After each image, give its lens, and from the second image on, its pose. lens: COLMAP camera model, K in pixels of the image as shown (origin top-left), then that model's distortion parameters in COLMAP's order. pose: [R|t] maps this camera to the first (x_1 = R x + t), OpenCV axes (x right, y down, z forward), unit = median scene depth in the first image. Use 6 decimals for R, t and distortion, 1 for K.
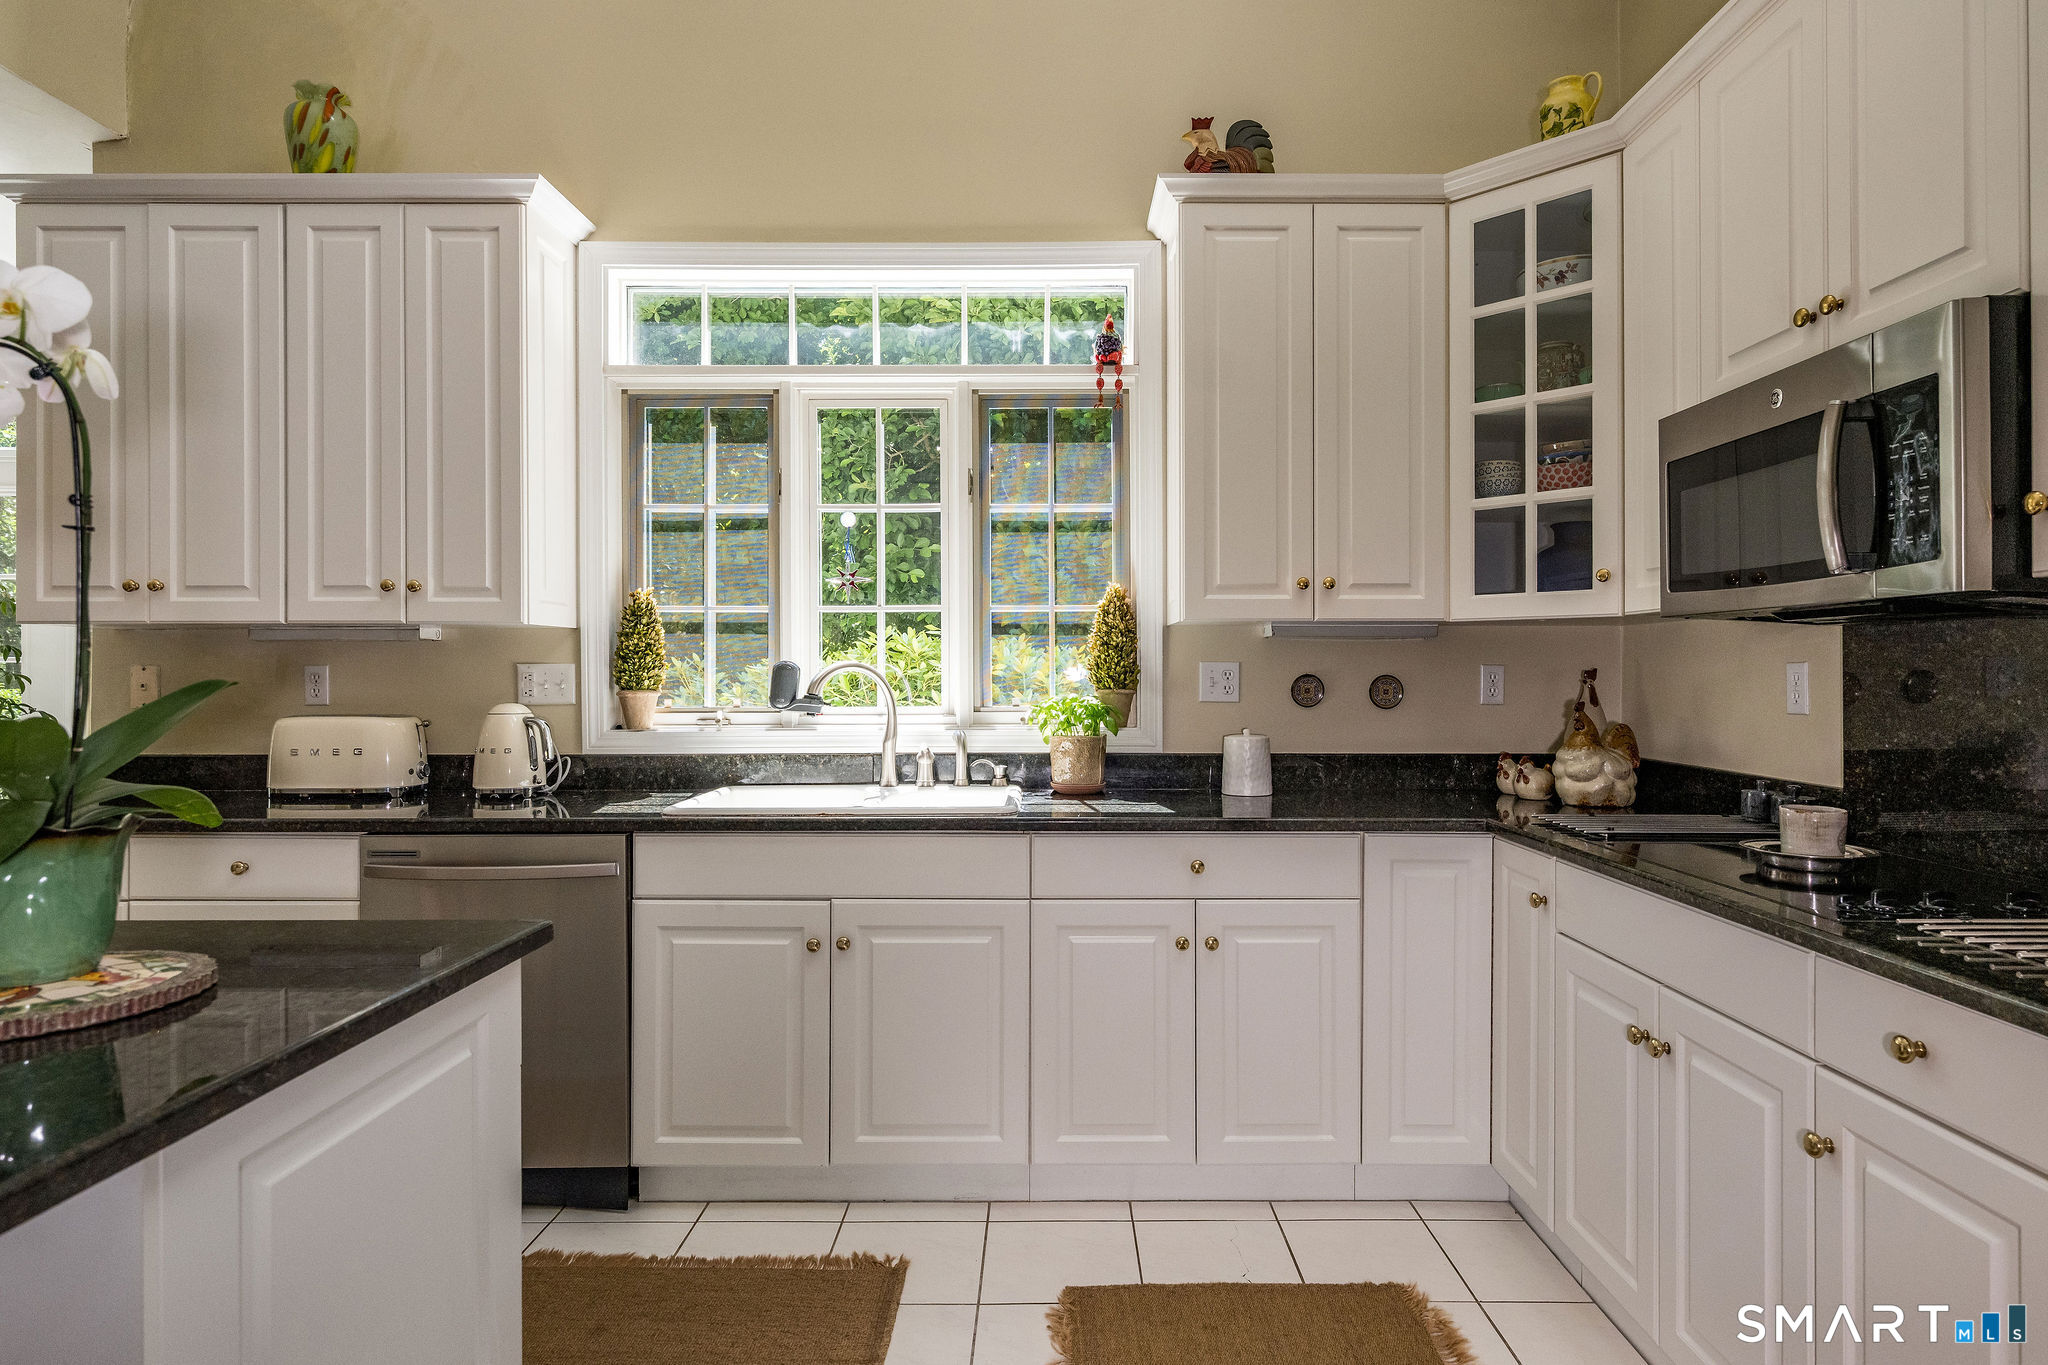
lens RADIAL K [[1153.8, 0, 1055.3], [0, 1153.8, 688.4], [0, 0, 1]] dist [-0.000579, -0.000622]
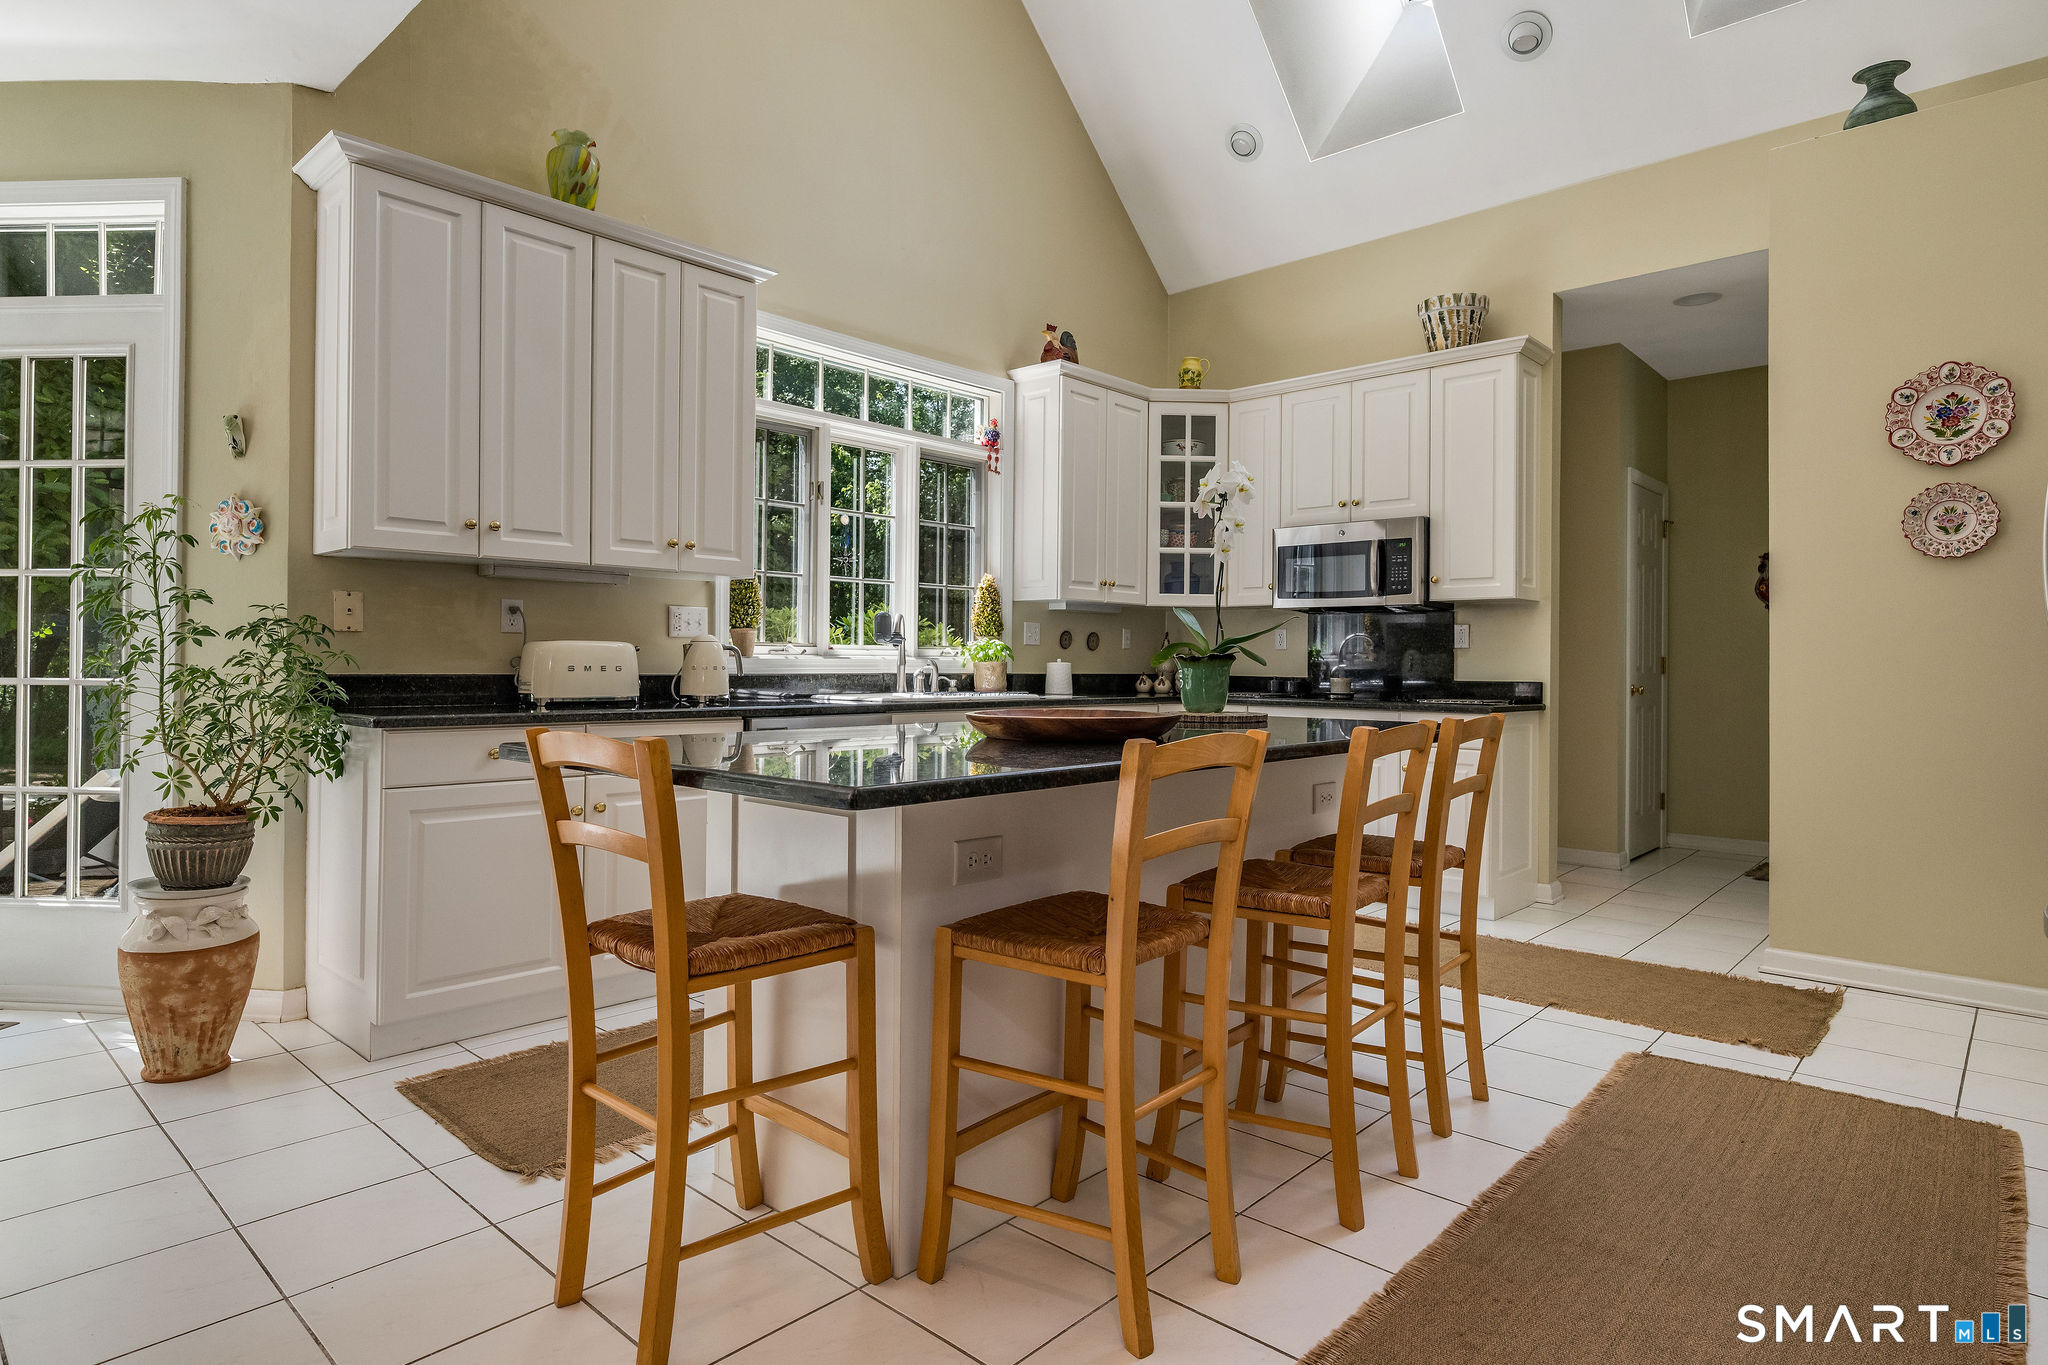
lens RADIAL K [[1107.7, 0, 1024.0], [0, 1107.7, 682.5], [0, 0, 1]] dist [-0.051871, 0.000141]
pose [[0.679068, -0.003731, 0.734065, -1.194792], [-0.000358, 0.999985, 0.005414, 0.064341], [-0.734075, -0.003939, 0.679057, -0.159378]]
